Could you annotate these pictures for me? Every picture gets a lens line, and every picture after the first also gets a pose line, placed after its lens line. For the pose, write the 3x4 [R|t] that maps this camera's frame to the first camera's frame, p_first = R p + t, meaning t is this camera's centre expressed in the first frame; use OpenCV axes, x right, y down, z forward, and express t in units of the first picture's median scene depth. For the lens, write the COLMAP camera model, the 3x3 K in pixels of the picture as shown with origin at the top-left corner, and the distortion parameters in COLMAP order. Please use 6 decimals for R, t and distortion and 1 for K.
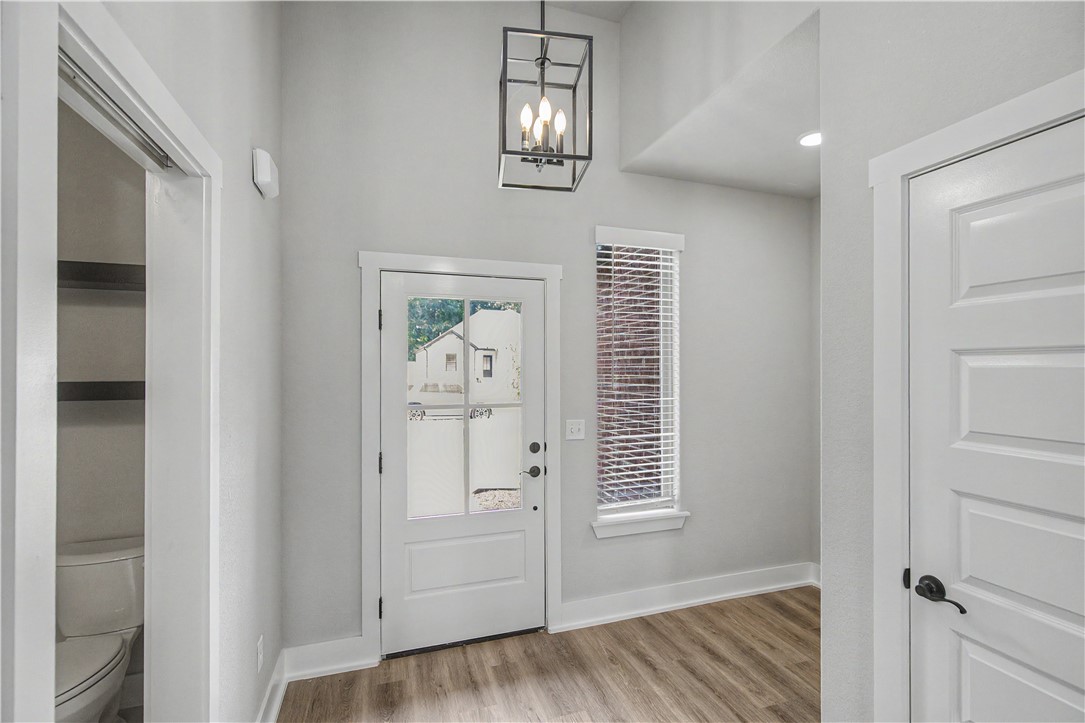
lens RADIAL K [[506.6, 0, 557.0], [0, 506.6, 370.0], [0, 0, 1]] dist [0.001803, 0.000158]
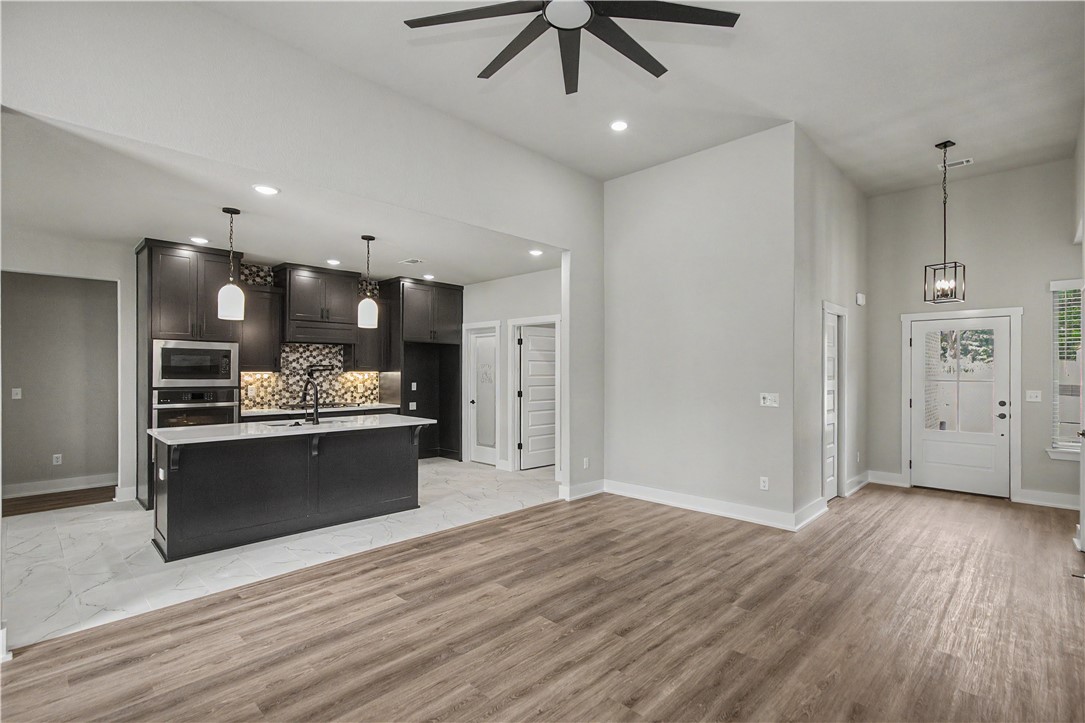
lens RADIAL K [[506.6, 0, 557.0], [0, 506.6, 370.0], [0, 0, 1]] dist [0.001803, 0.000158]
pose [[0.458455, 0.000677, -0.888718, 0.896895], [-0.002034, 0.999998, -0.000288, 0.029030], [0.888716, 0.001940, 0.458455, -1.397234]]
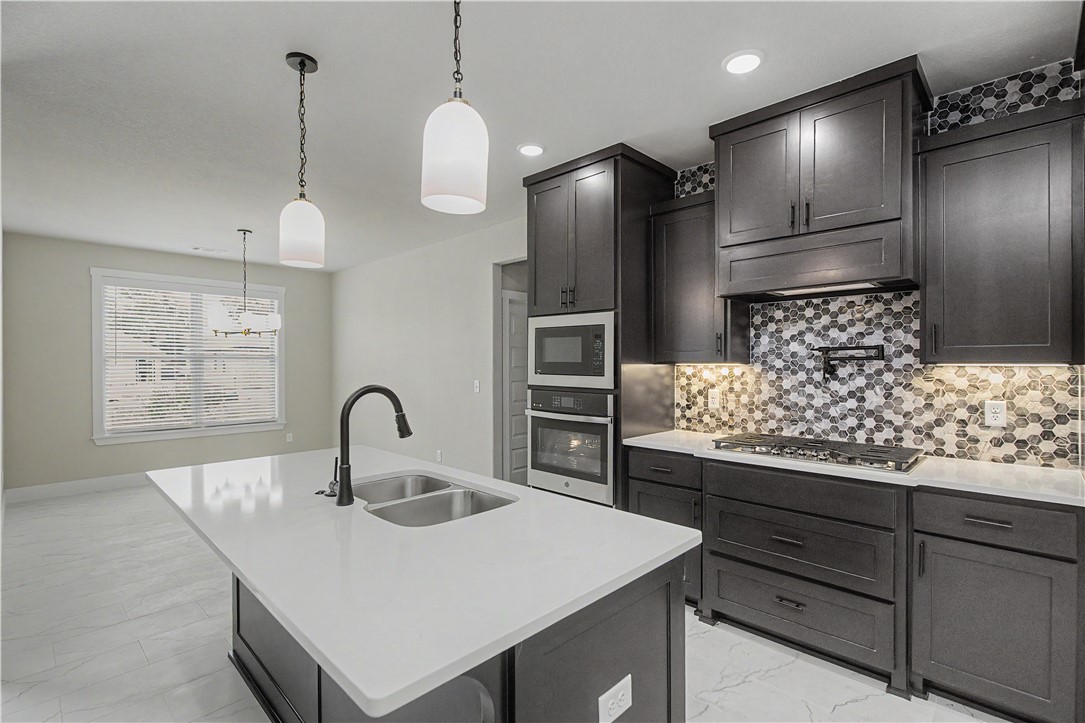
lens RADIAL K [[498.5, 0, 553.4], [0, 498.5, 361.5], [0, 0, 1]] dist [-0.002645, 0.000860]
pose [[-0.891002, 0.005742, -0.453964, -0.771161], [0.005170, 0.999984, 0.002501, 0.030528], [0.453971, -0.000118, -0.891017, -0.723191]]
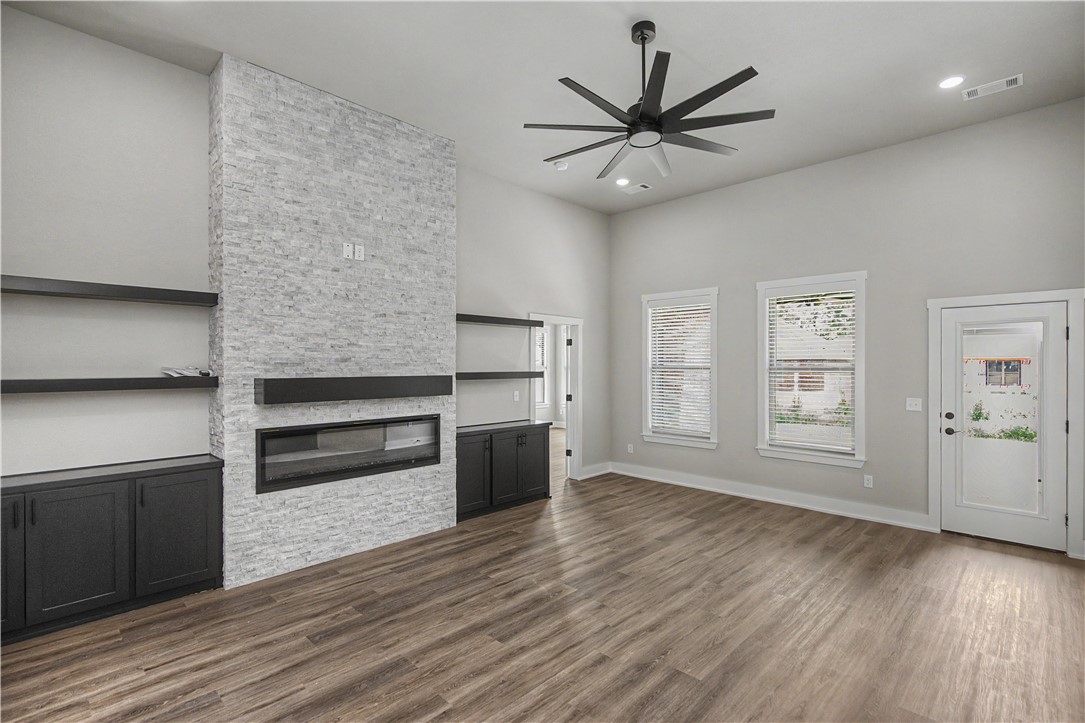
lens RADIAL K [[505.7, 0, 556.5], [0, 505.7, 362.4], [0, 0, 1]] dist [0.000159, -0.000012]
pose [[-0.452861, 0.004825, 0.891568, -0.626477], [0.001231, 0.999988, -0.004786, -0.005501], [-0.891580, -0.001070, -0.452862, -0.389137]]
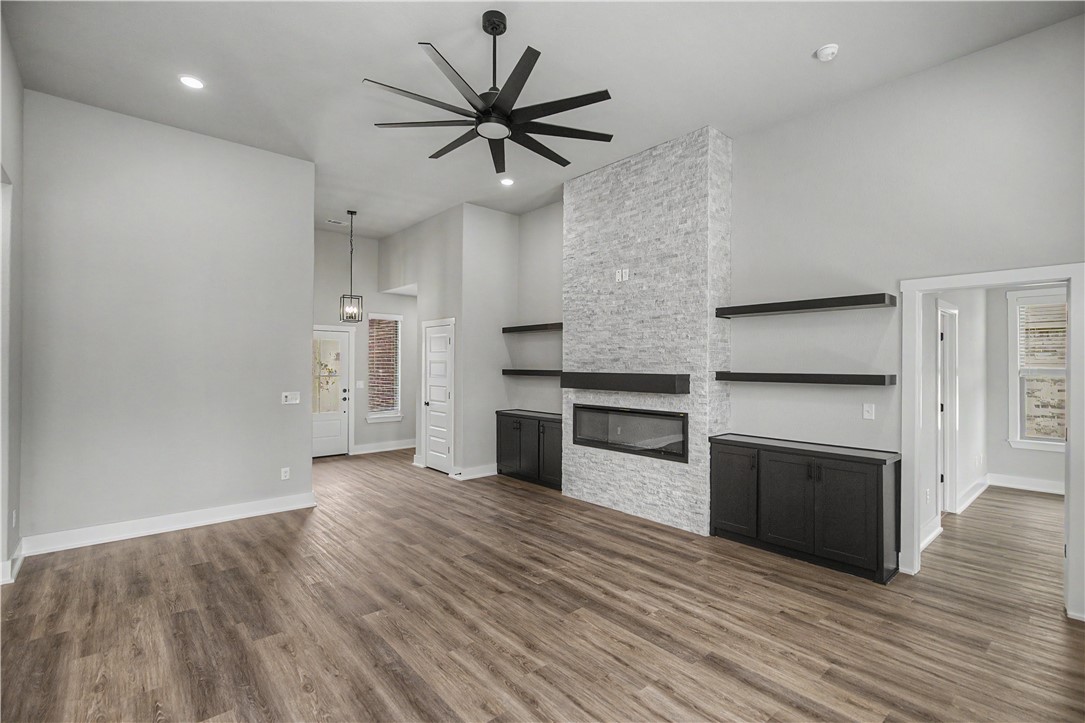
lens RADIAL K [[498.5, 0, 553.4], [0, 498.5, 361.5], [0, 0, 1]] dist [-0.002645, 0.000860]
pose [[0.924941, 0.007967, 0.380026, -0.024582], [-0.005892, 0.999961, -0.006623, -0.001063], [-0.380064, 0.003887, 0.924952, -2.049847]]
